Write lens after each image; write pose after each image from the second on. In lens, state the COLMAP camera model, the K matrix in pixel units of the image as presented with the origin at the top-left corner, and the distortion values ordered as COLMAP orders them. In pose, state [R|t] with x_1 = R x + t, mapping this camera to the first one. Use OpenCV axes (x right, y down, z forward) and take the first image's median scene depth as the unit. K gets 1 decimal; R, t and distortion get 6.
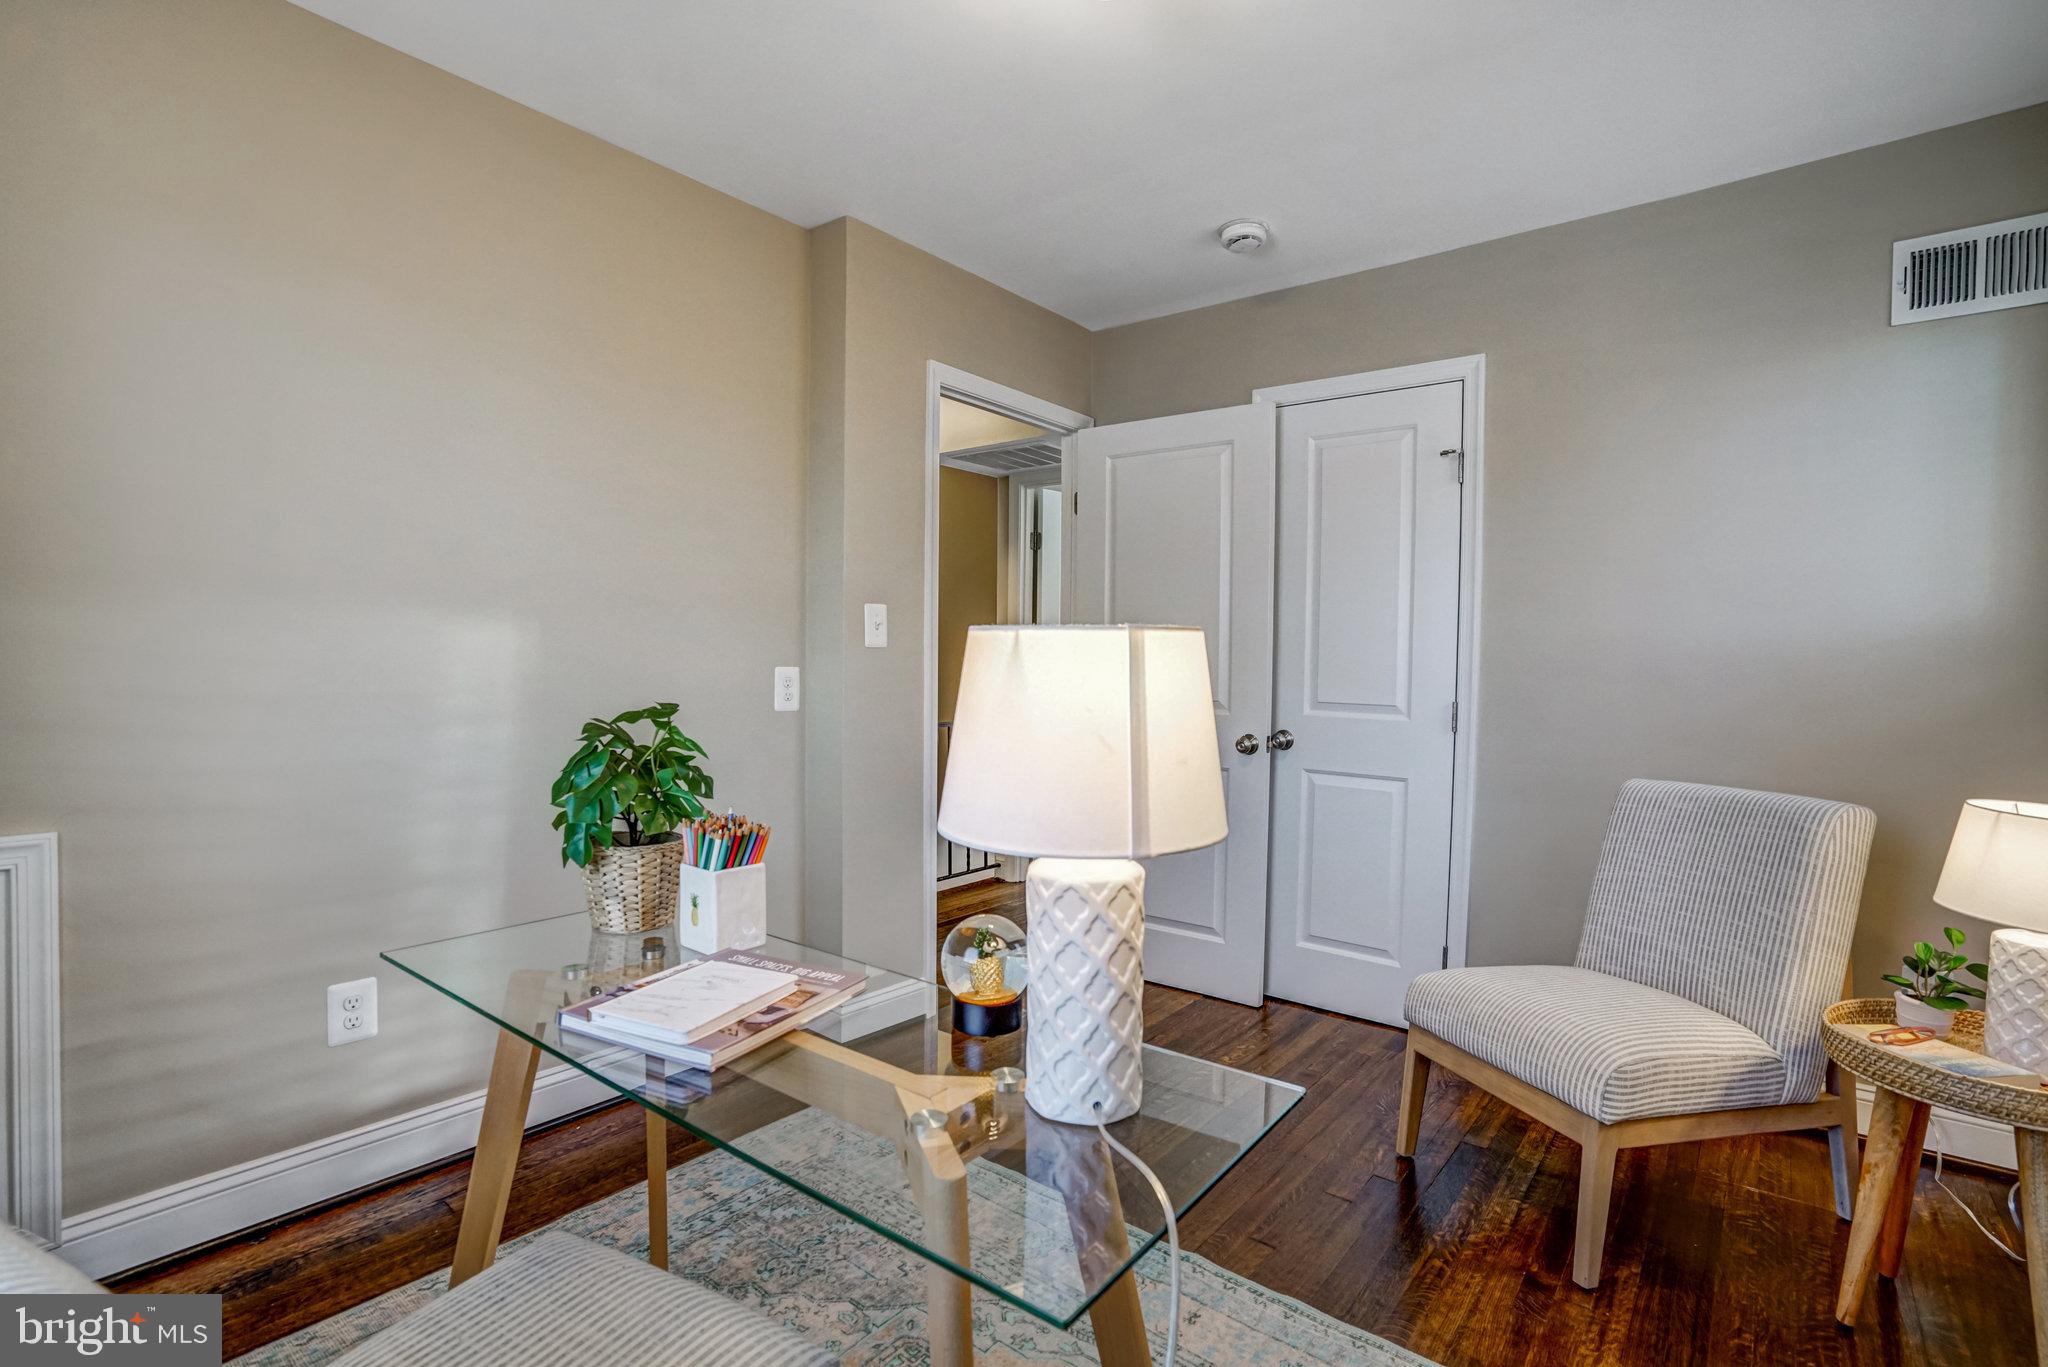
lens RADIAL K [[960.6, 0, 1021.5], [0, 960.6, 684.8], [0, 0, 1]] dist [-0.070273, 0.030726]
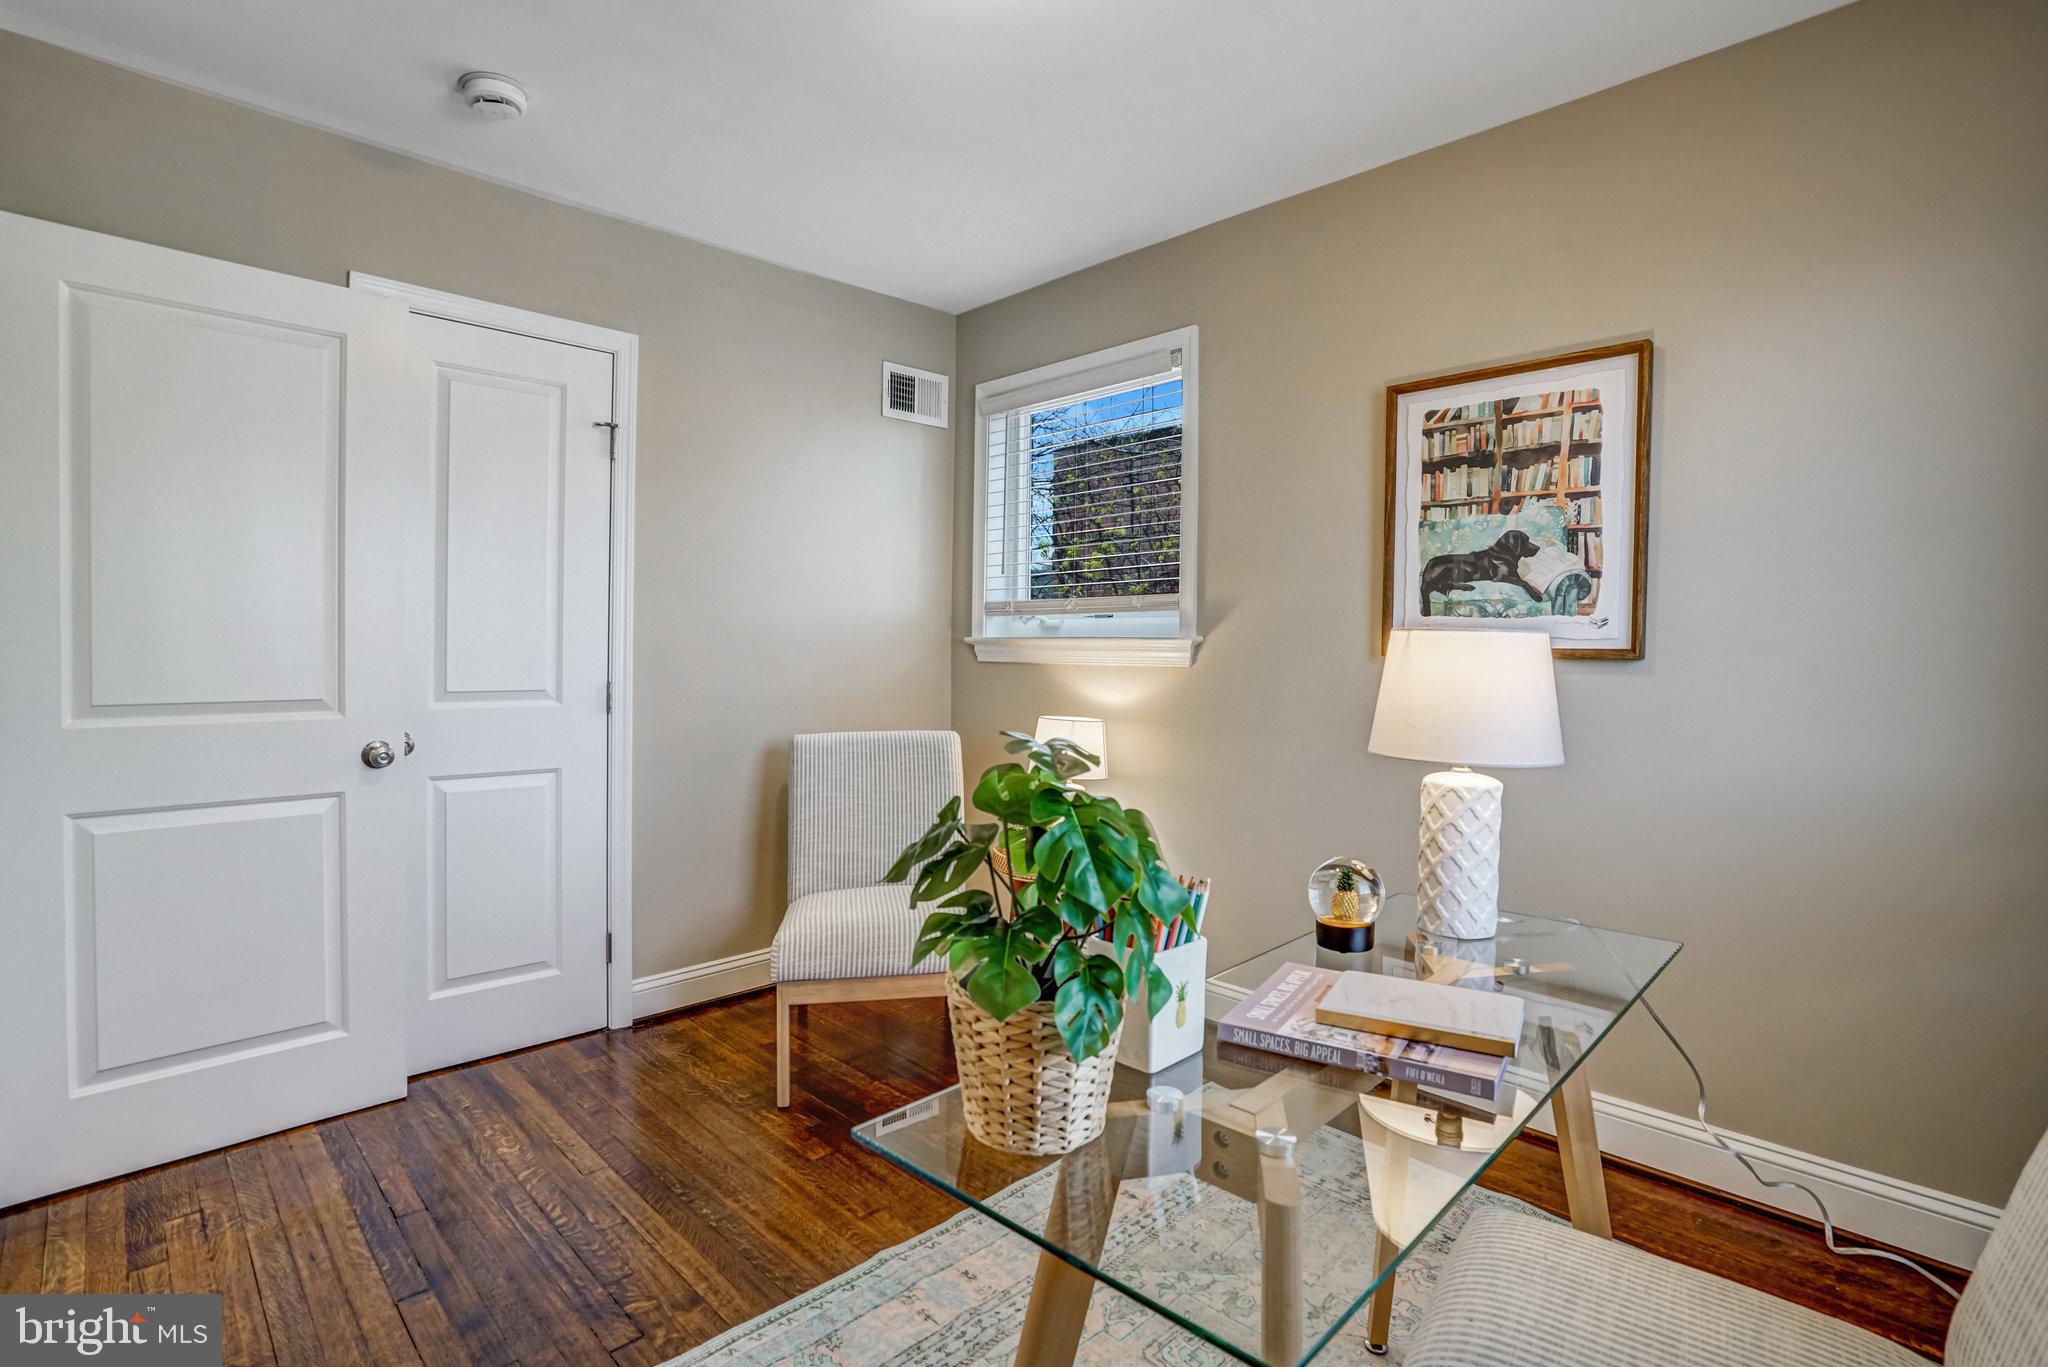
lens RADIAL K [[960.6, 0, 1021.5], [0, 960.6, 684.8], [0, 0, 1]] dist [-0.070273, 0.030726]
pose [[0.124971, -0.051522, 0.990822, -0.463069], [0.026669, 0.998464, 0.048556, -0.015615], [-0.991802, 0.020356, 0.126153, 0.456556]]
